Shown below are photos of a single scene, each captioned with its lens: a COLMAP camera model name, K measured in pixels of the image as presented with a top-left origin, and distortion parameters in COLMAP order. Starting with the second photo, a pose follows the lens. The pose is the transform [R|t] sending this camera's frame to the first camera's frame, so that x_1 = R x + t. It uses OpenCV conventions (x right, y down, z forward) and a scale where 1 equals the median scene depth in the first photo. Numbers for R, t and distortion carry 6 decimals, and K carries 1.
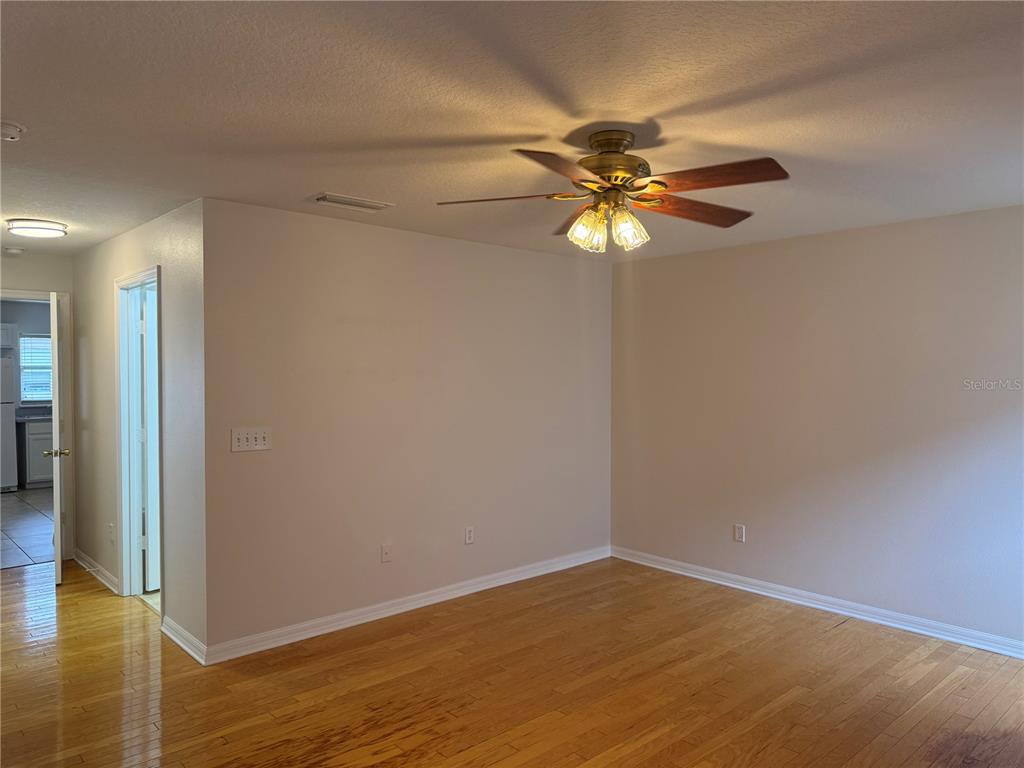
lens RADIAL K [[718.4, 0, 510.3], [0, 718.4, 387.1], [0, 0, 1]] dist [0.074503, -0.080805]
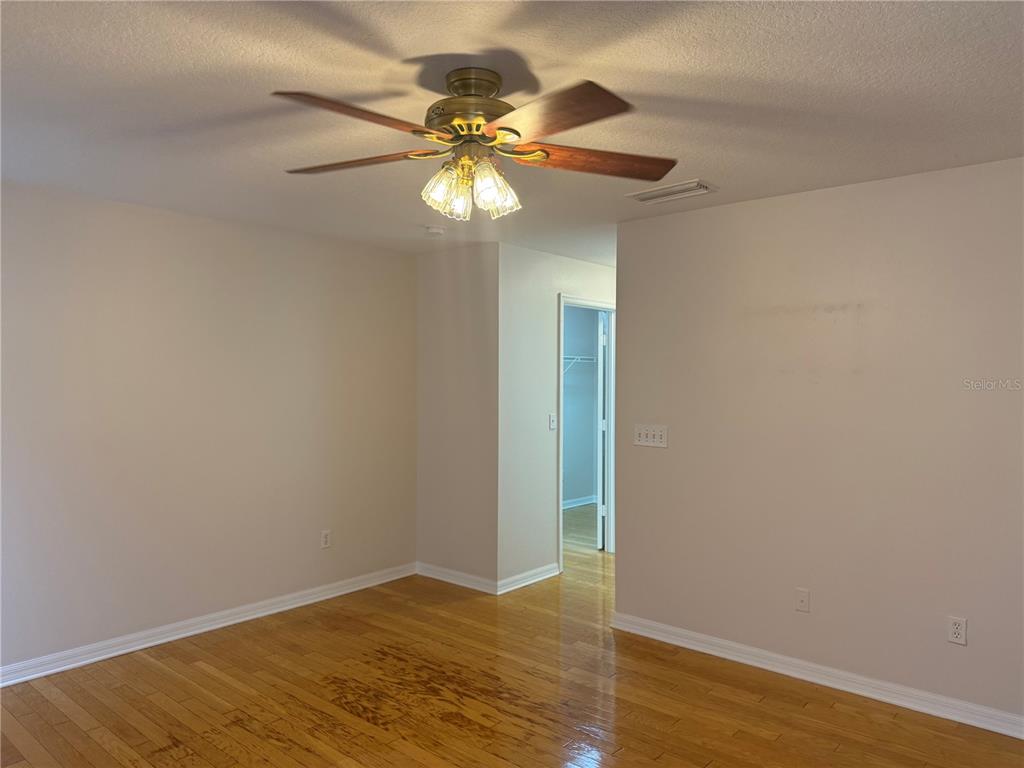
lens RADIAL K [[718.4, 0, 509.8], [0, 718.4, 385.3], [0, 0, 1]] dist [0.074503, -0.080805]
pose [[0.133781, 0.007854, -0.990980, 0.709696], [-0.031521, 0.999496, 0.003666, -0.000057], [0.990510, 0.030746, 0.133961, 0.688480]]
